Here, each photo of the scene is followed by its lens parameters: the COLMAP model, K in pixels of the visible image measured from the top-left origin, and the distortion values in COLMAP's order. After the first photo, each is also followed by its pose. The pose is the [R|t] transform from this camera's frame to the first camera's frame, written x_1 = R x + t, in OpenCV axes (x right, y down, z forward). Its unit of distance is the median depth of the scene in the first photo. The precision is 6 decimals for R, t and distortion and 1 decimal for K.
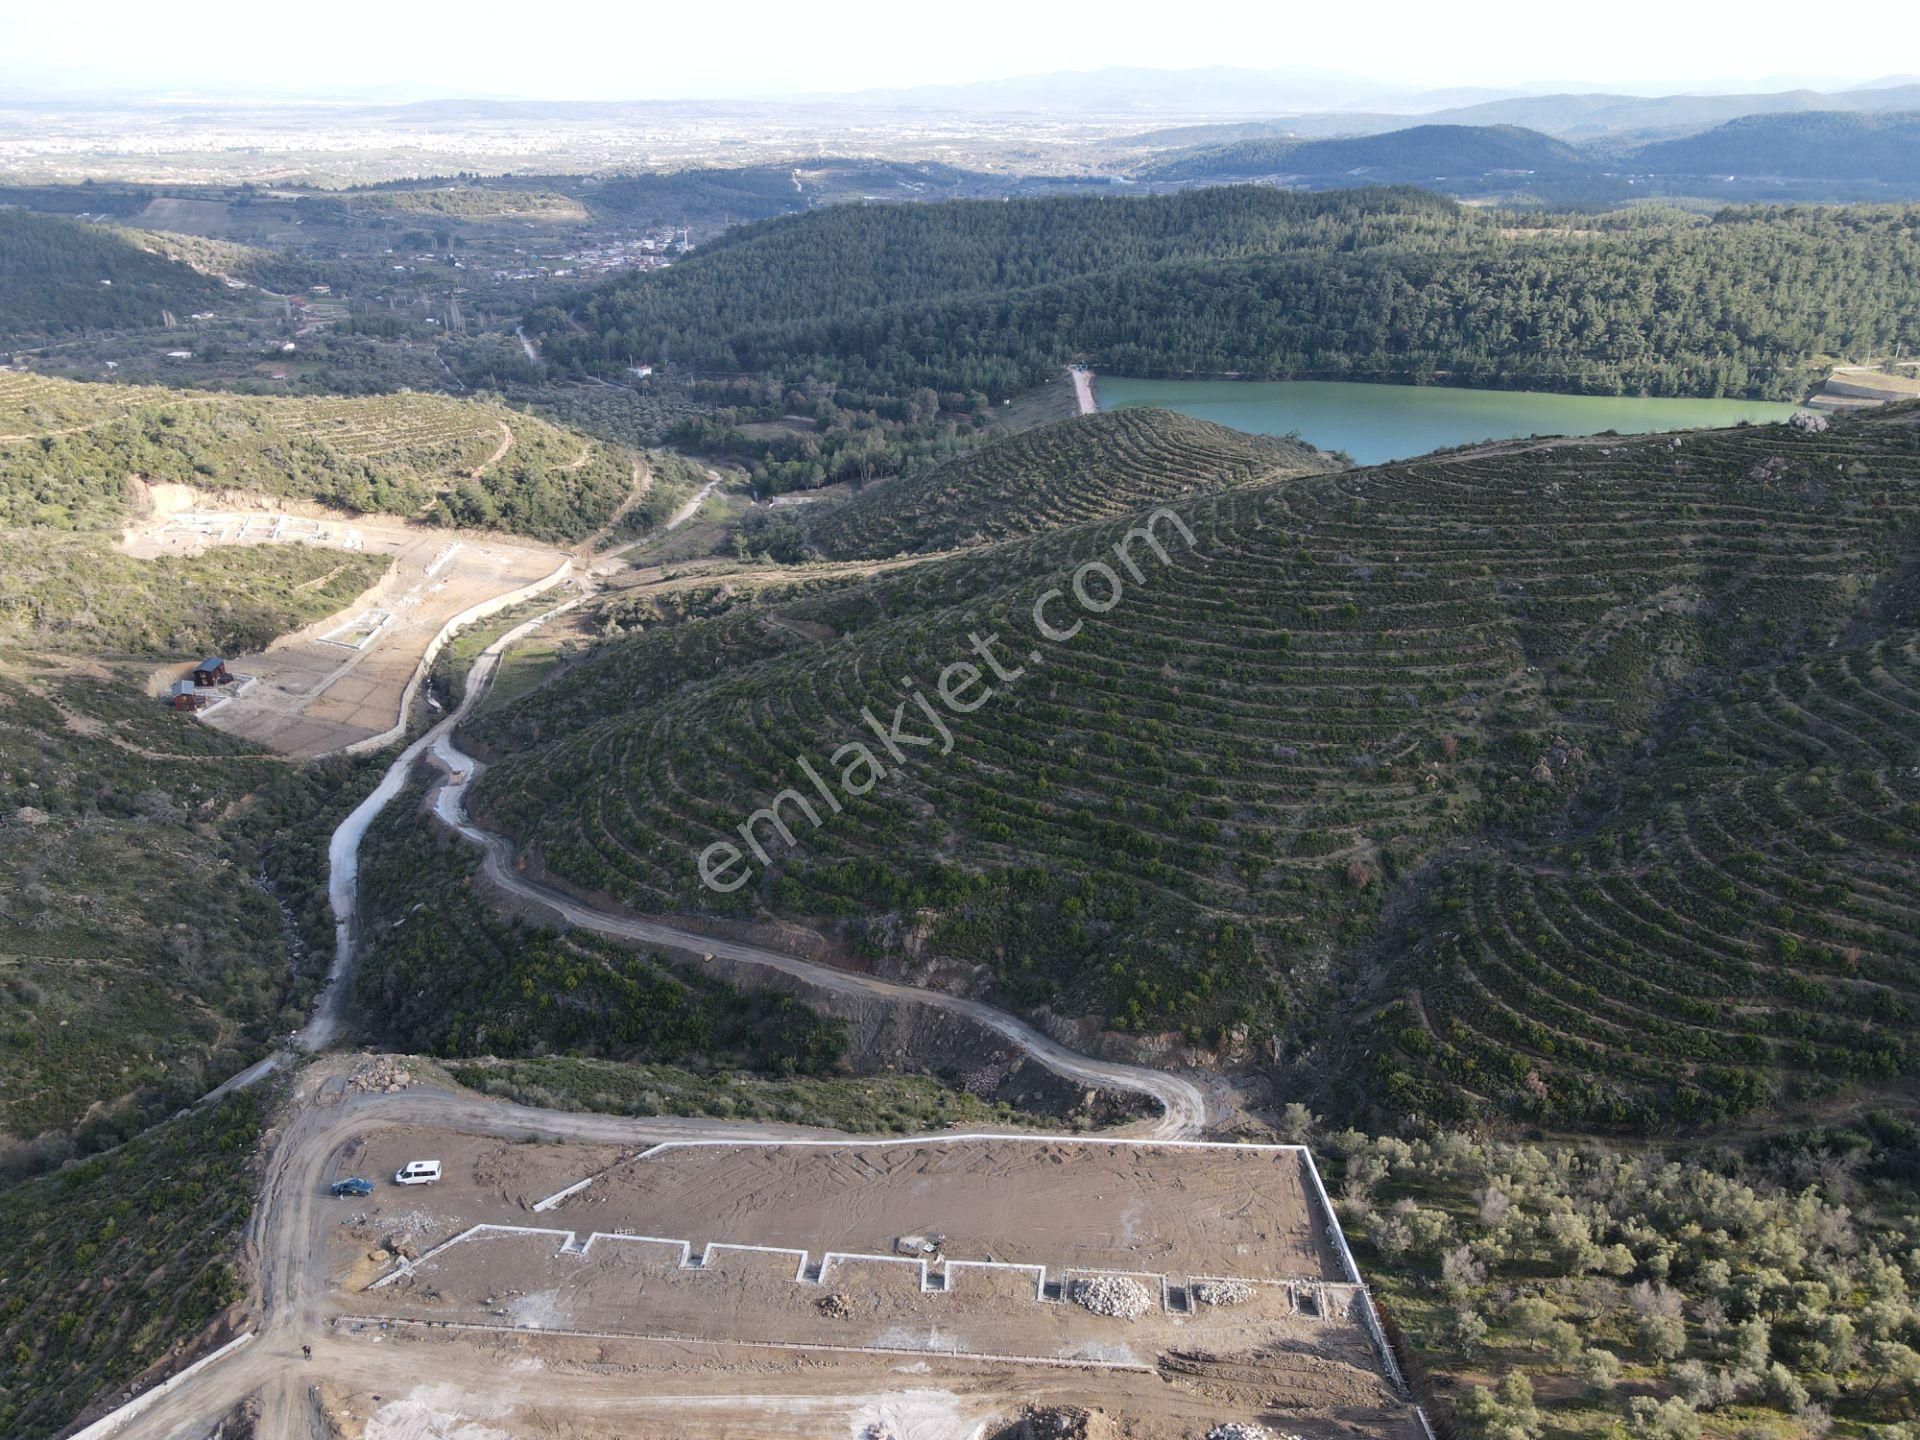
lens RADIAL K [[1406.6, 0, 950.2], [0, 1406.6, 713.8], [0, 0, 1]] dist [0.007606, 0.013307]
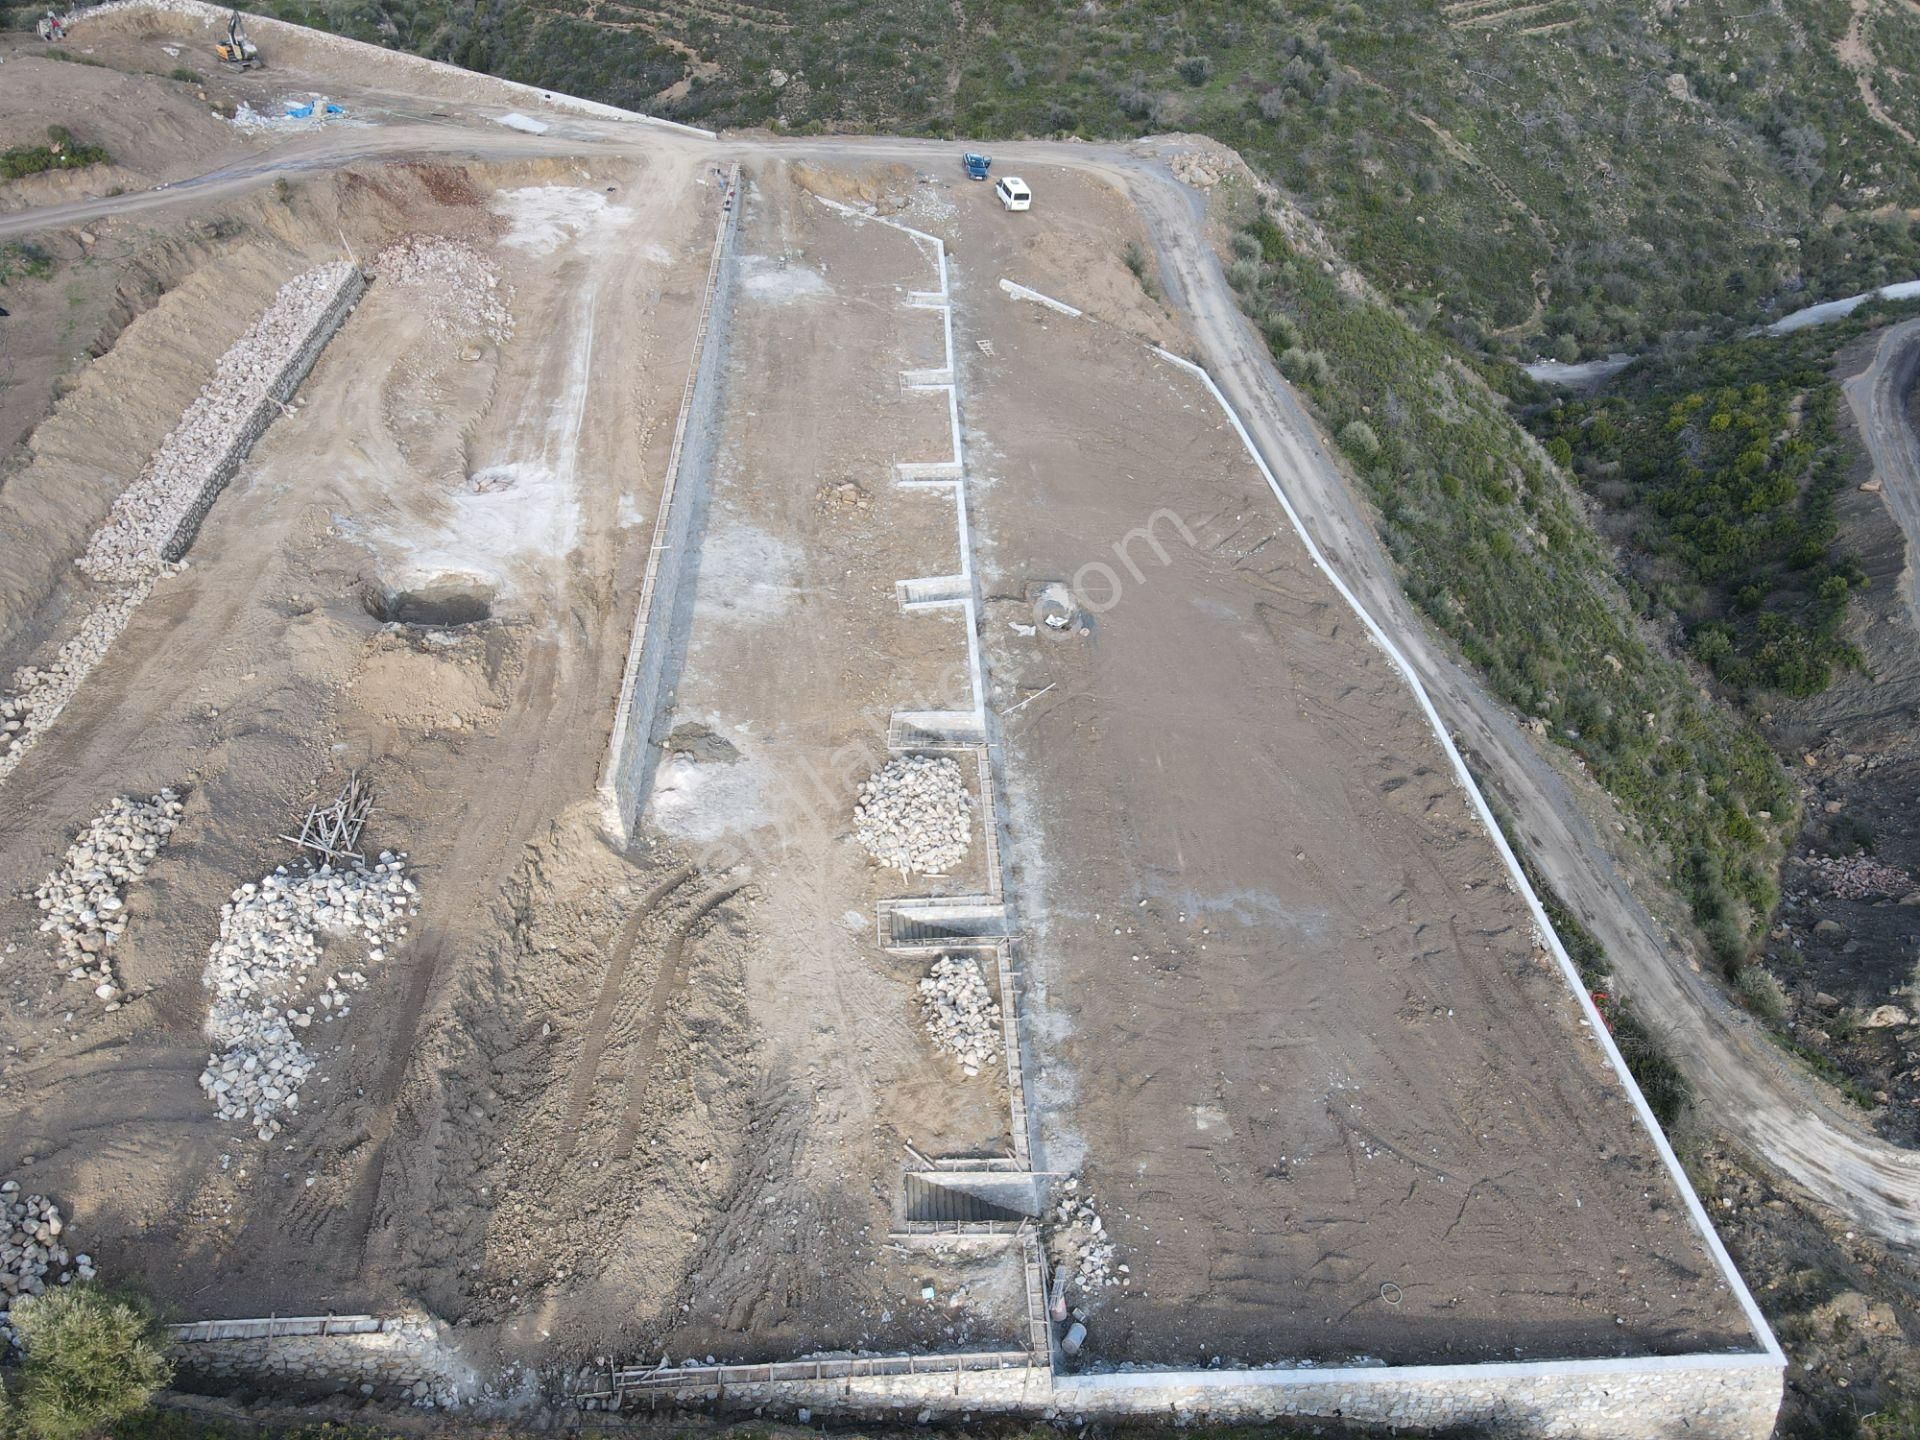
lens RADIAL K [[1406.6, 0, 950.2], [0, 1406.6, 713.8], [0, 0, 1]] dist [0.007606, 0.013307]
pose [[0.134945, 0.635031, -0.760609, 0.223492], [-0.407751, 0.735211, 0.541484, 0.073616], [0.903067, 0.237068, 0.358147, 0.430823]]
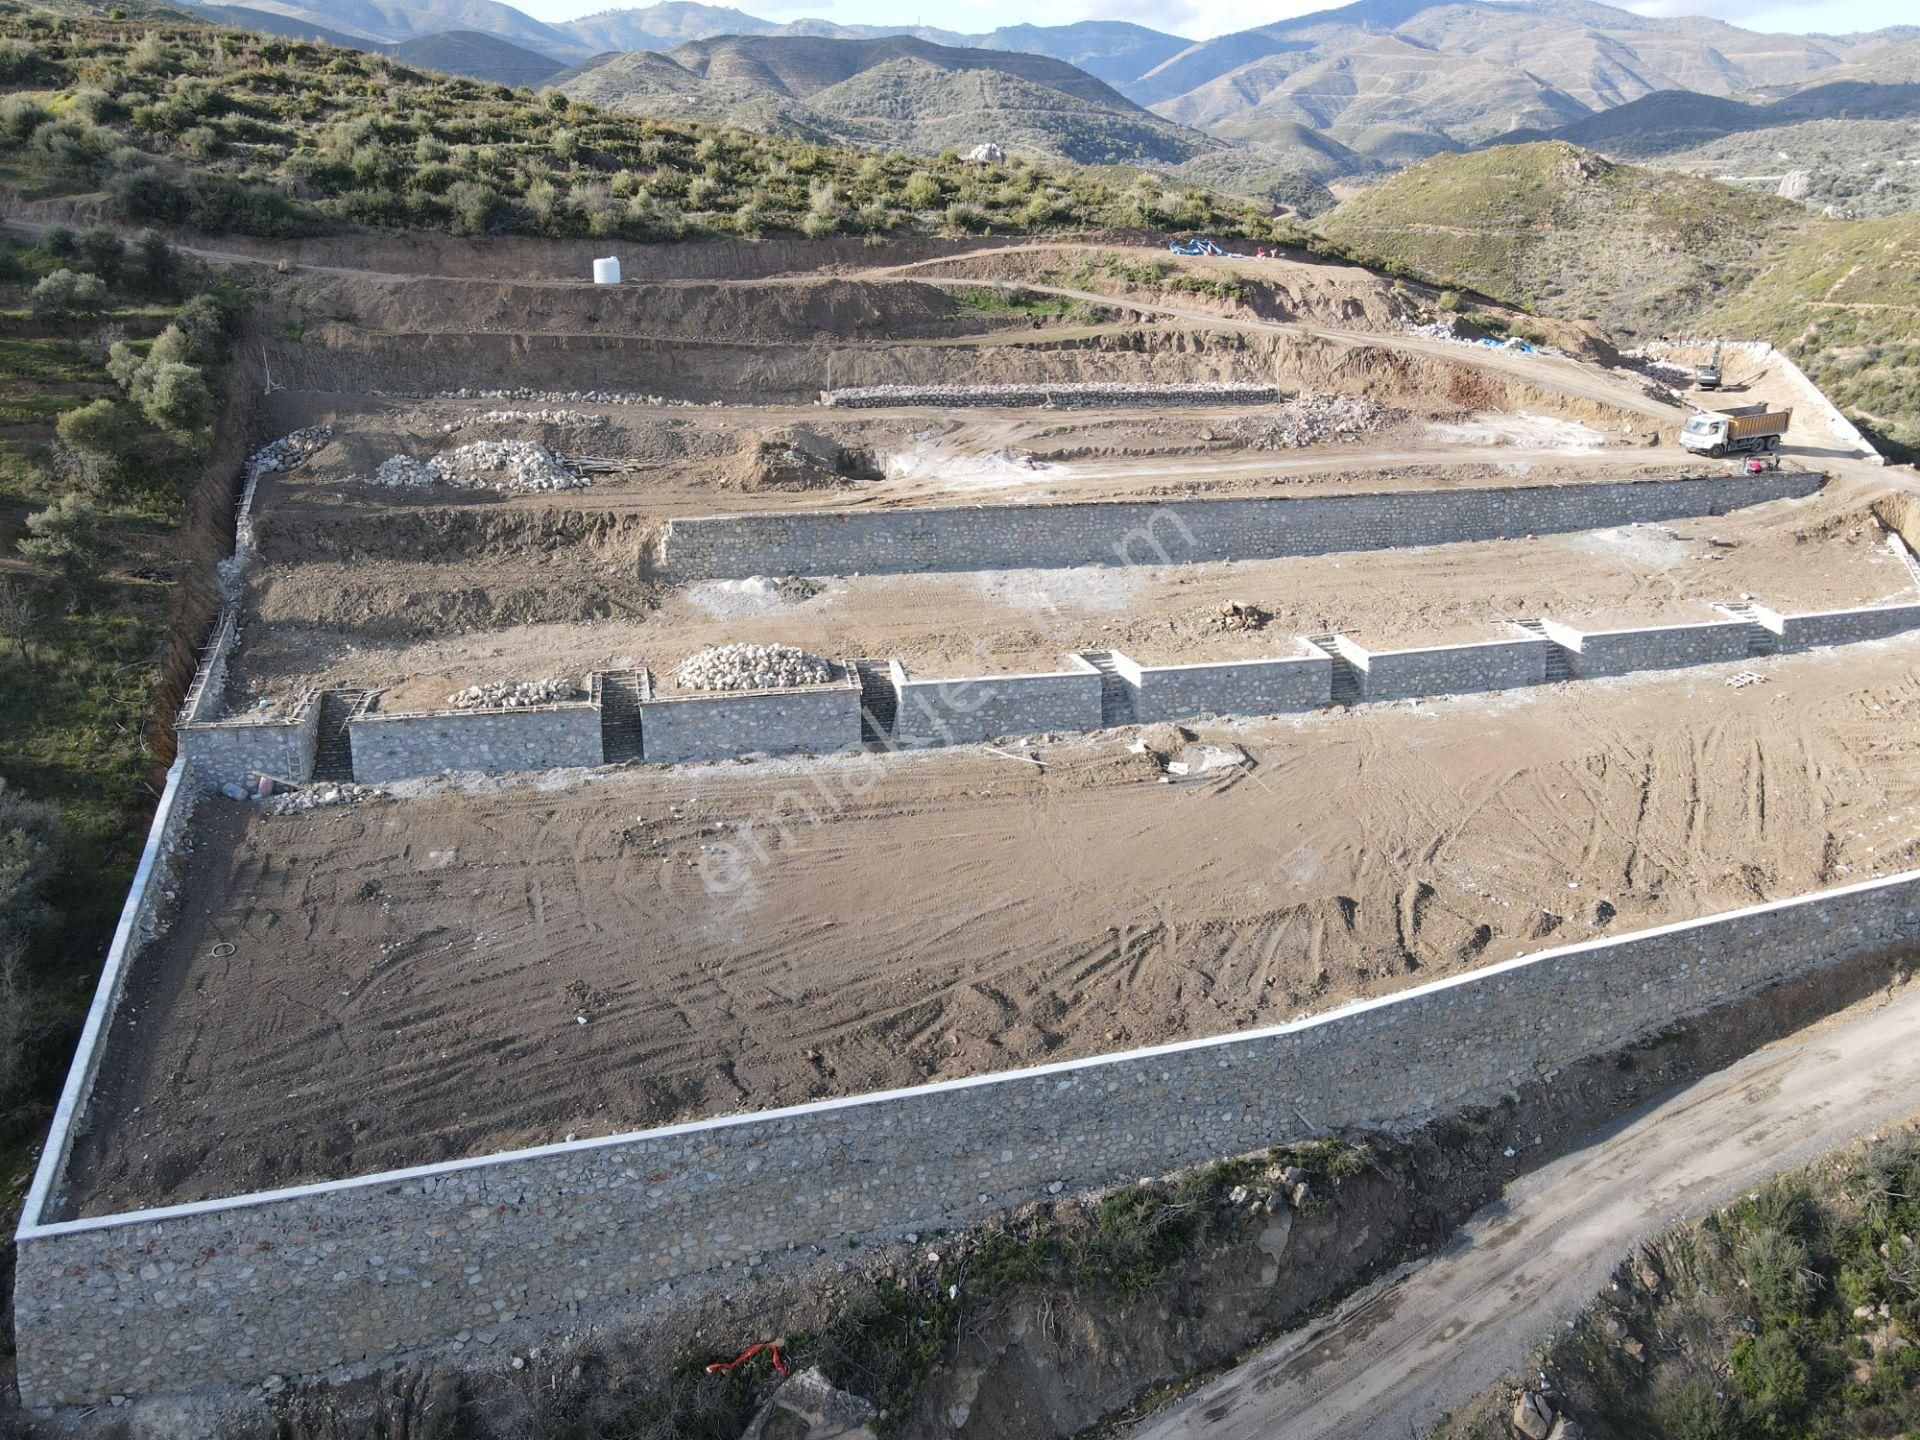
lens RADIAL K [[1406.6, 0, 950.2], [0, 1406.6, 713.8], [0, 0, 1]] dist [0.007606, 0.013307]
pose [[-0.950995, 0.114190, -0.287348, 0.098151], [-0.120775, 0.718308, 0.685162, 0.040811], [0.284643, 0.686290, -0.669316, 0.696100]]
